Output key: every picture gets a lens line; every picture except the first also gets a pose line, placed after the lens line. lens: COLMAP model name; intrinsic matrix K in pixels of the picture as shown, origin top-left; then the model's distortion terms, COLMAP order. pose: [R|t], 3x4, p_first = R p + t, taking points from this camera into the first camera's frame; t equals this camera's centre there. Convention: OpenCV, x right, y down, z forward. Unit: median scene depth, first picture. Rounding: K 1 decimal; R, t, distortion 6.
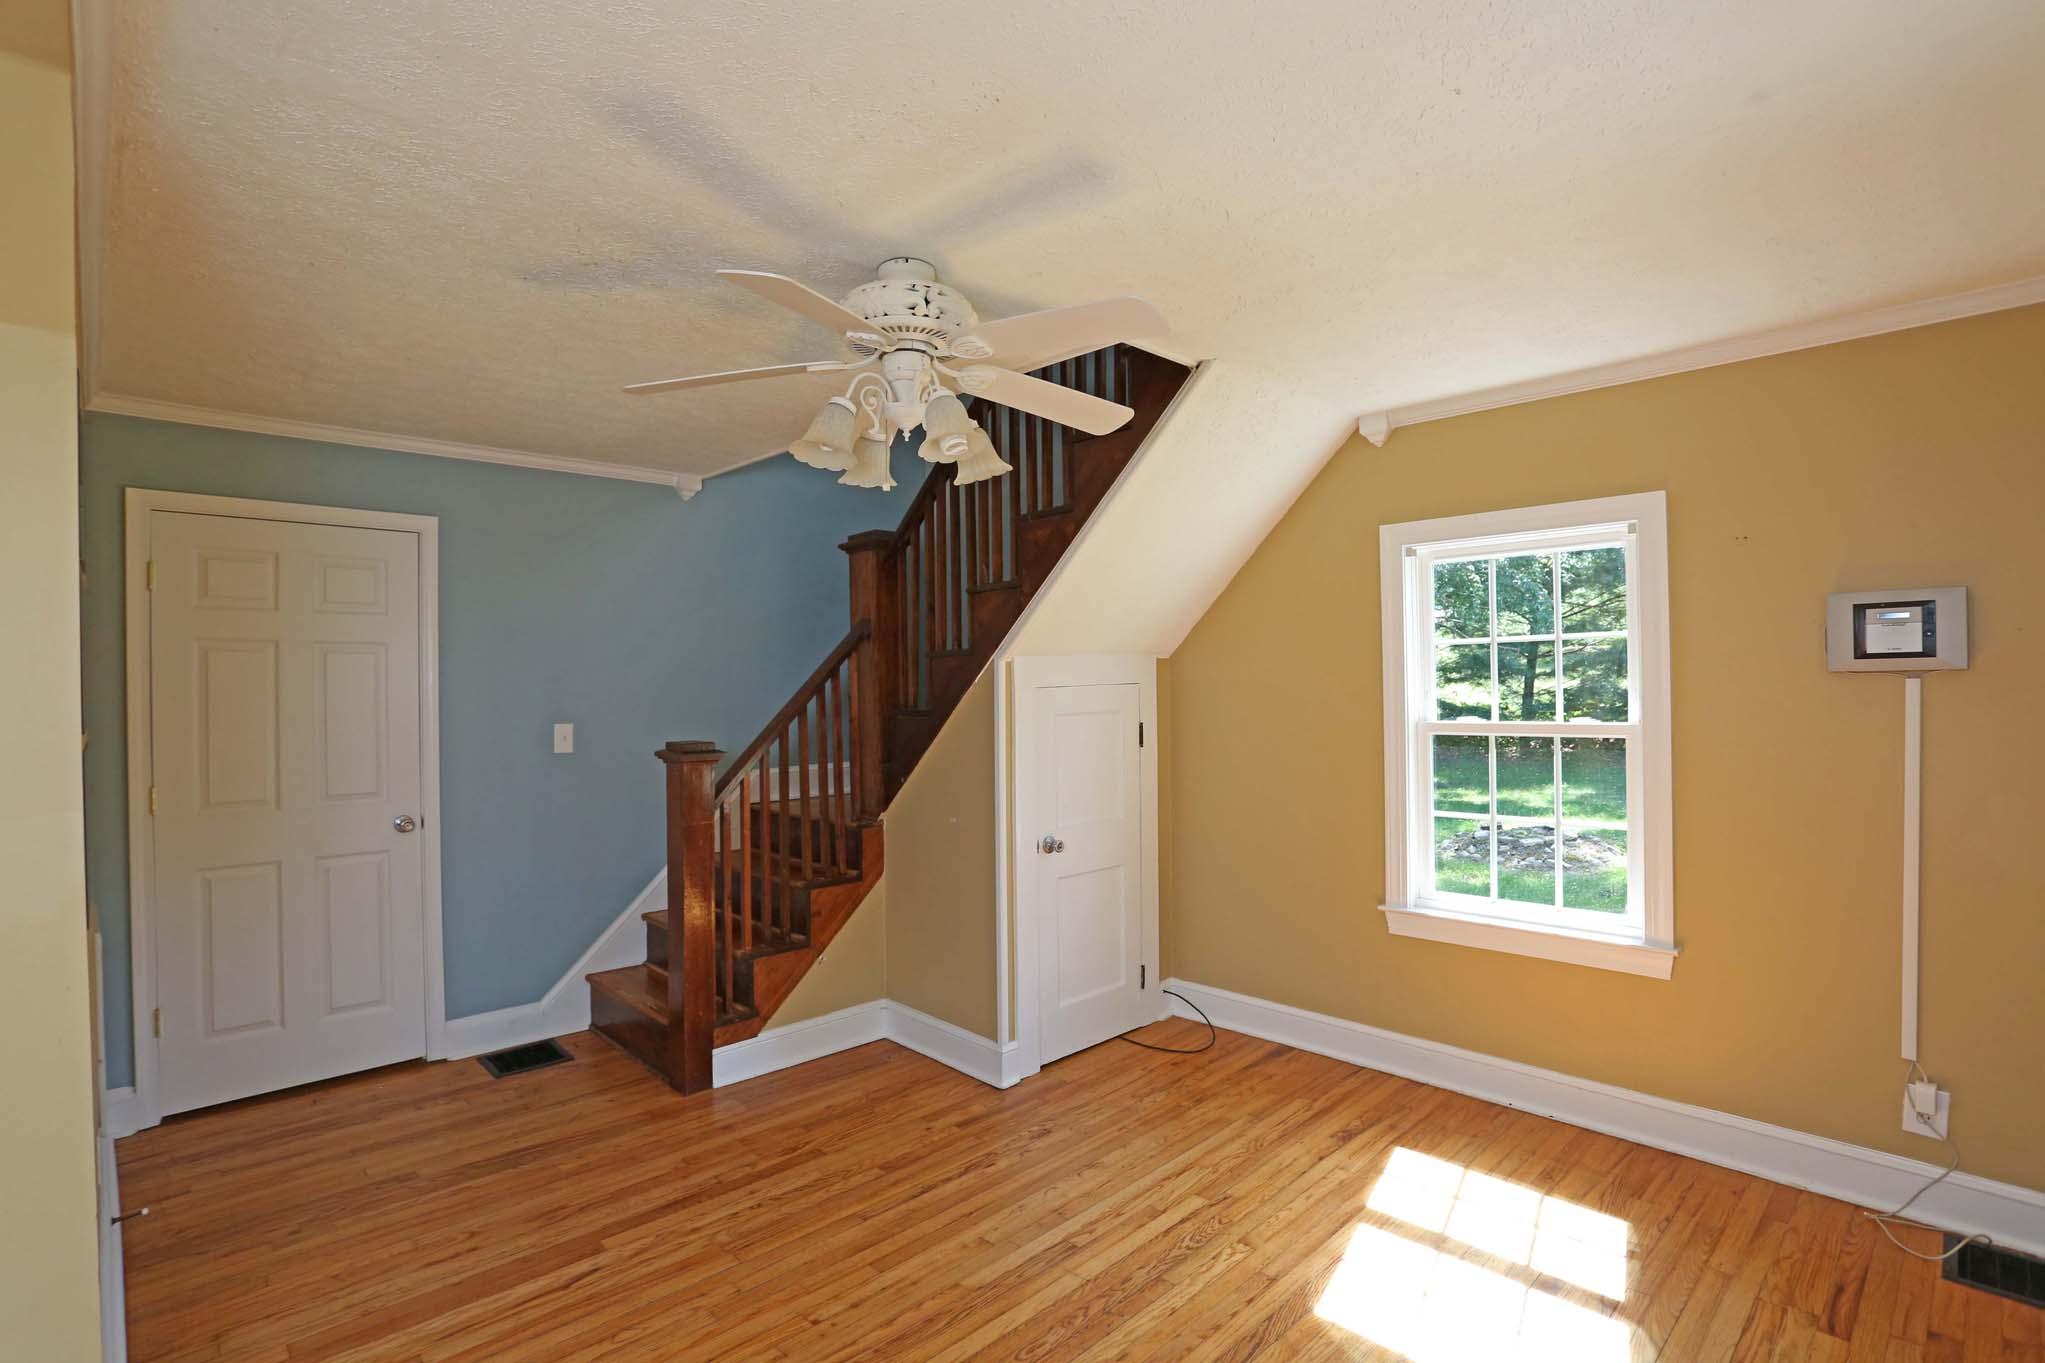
lens RADIAL K [[997.2, 0, 1023.0], [0, 997.2, 685.5], [0, 0, 1]] dist [-0.057632, 0.020773]
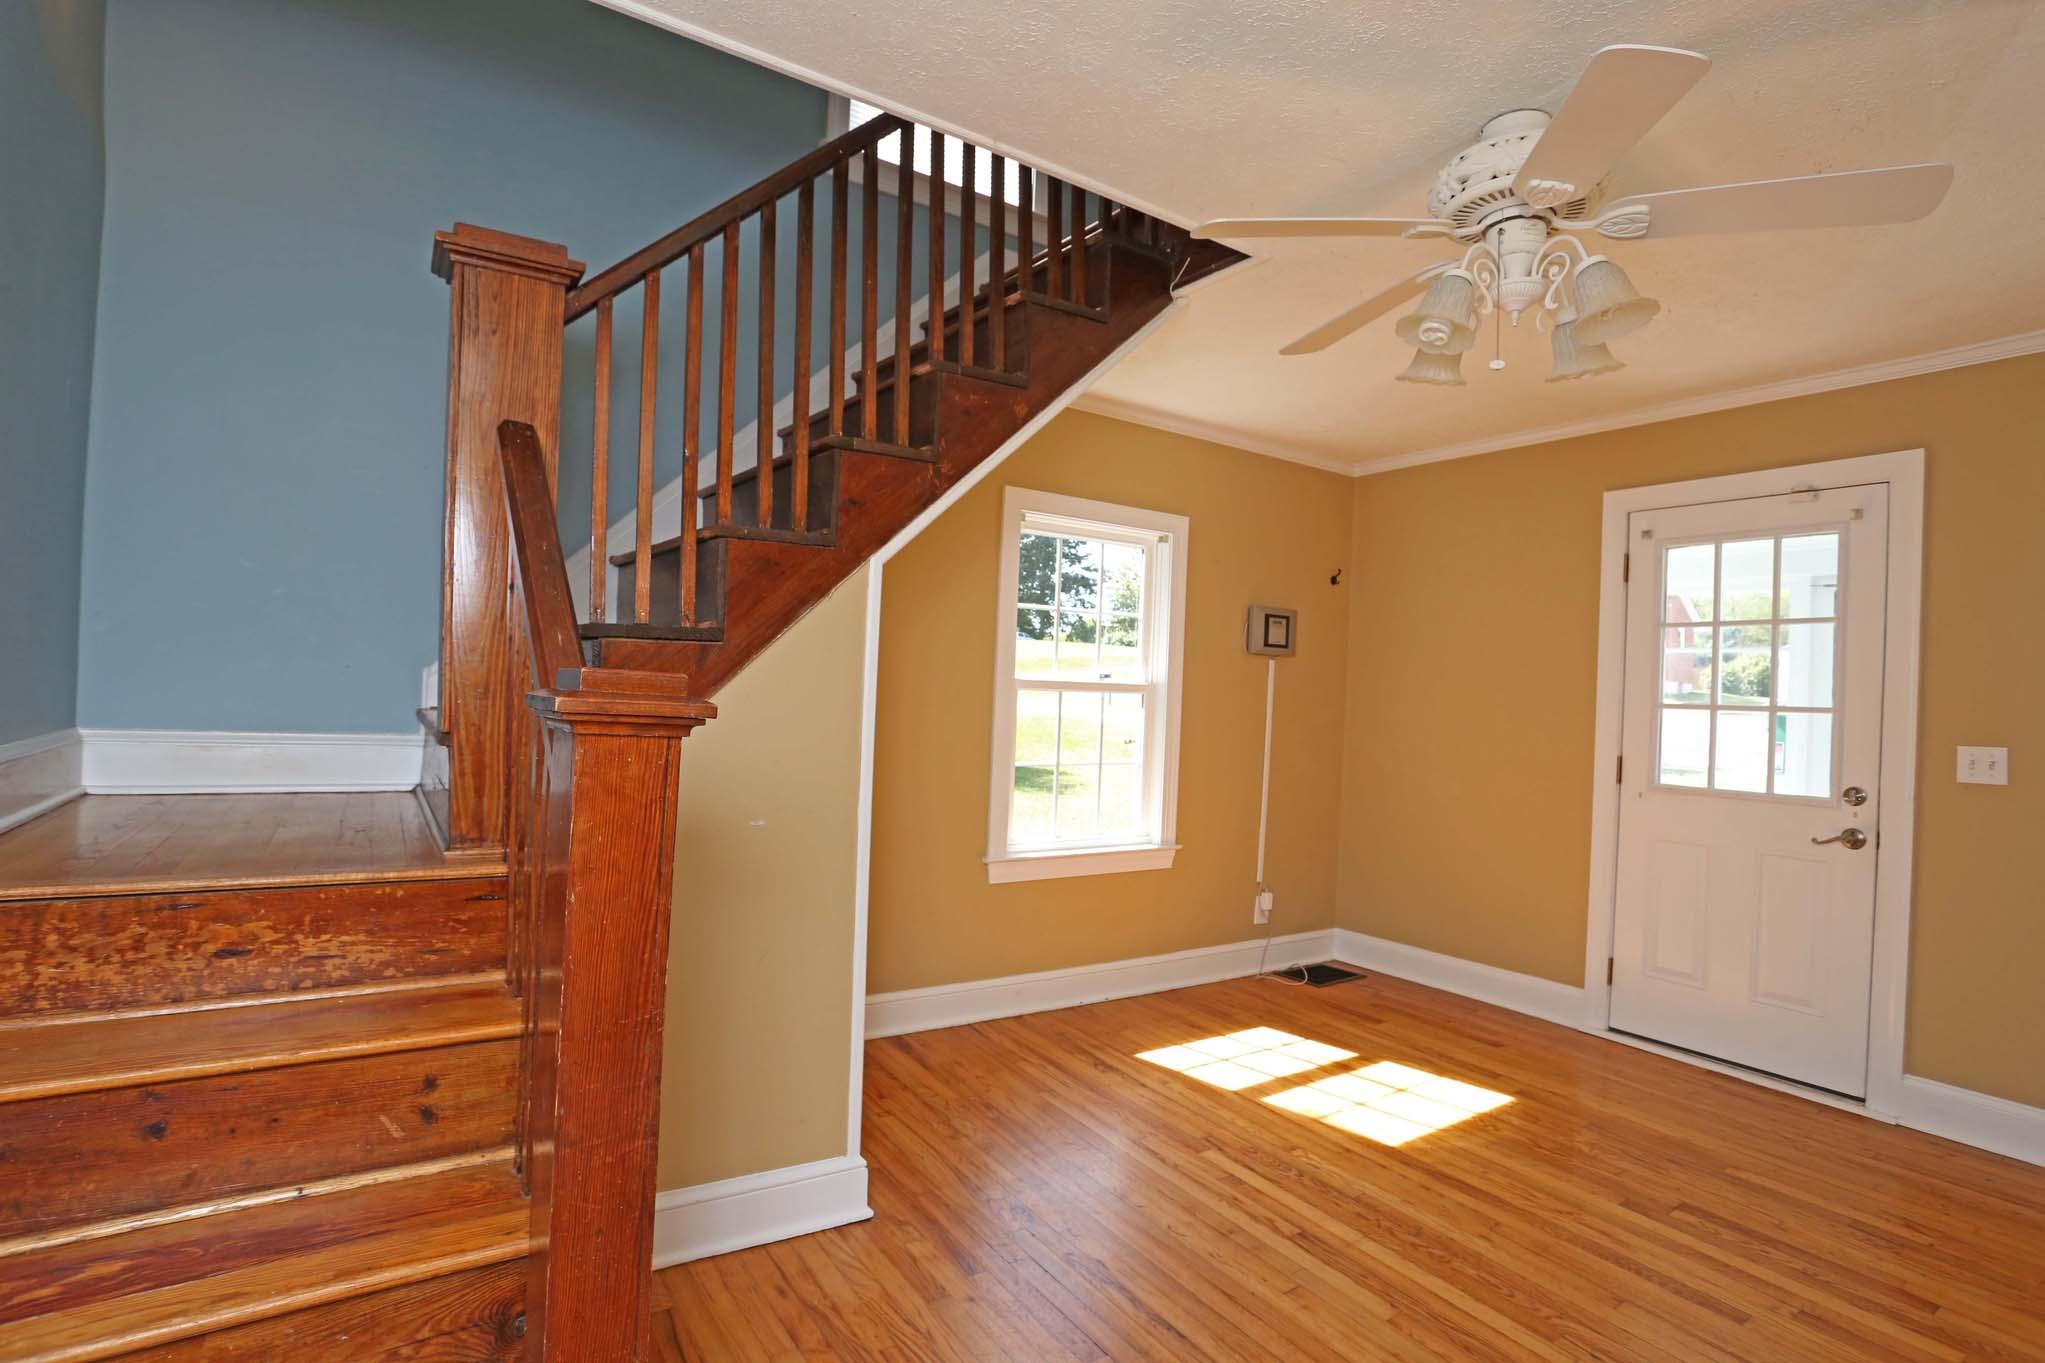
lens RADIAL K [[997.2, 0, 1026.3], [0, 997.2, 680.6], [0, 0, 1]] dist [-0.057632, 0.020773]
pose [[0.183495, 0.028128, 0.982618, -0.780531], [-0.043430, 0.998846, -0.020483, 0.074314], [-0.982061, -0.038916, 0.184505, 0.951139]]
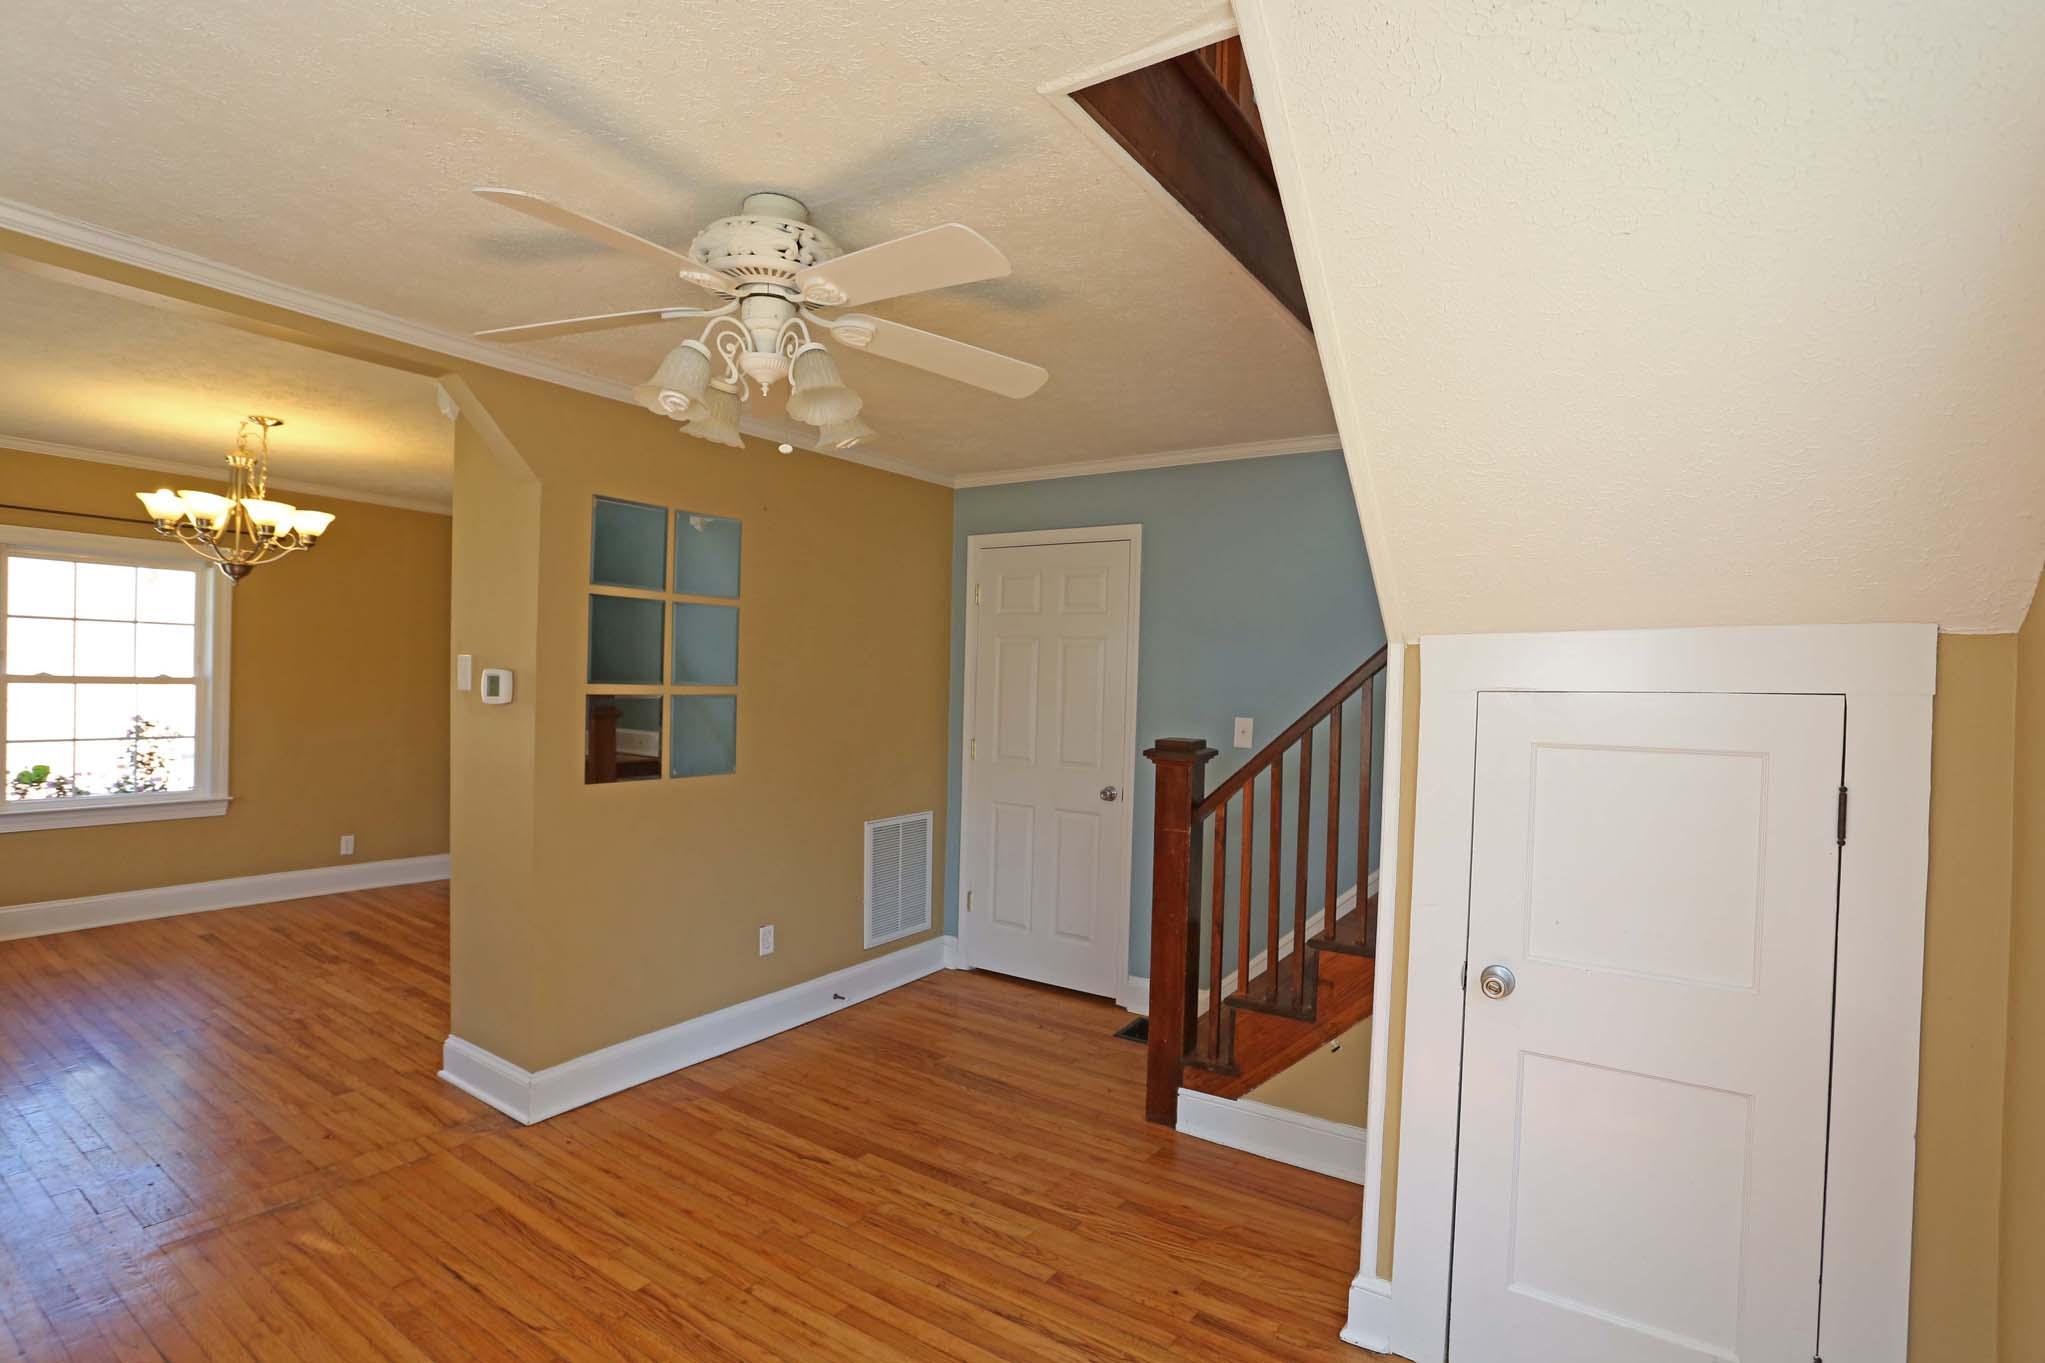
lens RADIAL K [[997.2, 0, 1022.4], [0, 997.2, 685.5], [0, 0, 1]] dist [-0.057632, 0.020773]
pose [[0.193617, 0.015363, -0.980957, 0.636284], [-0.031173, 0.999469, 0.009500, 0.002724], [0.980582, 0.028740, 0.193993, 0.815156]]
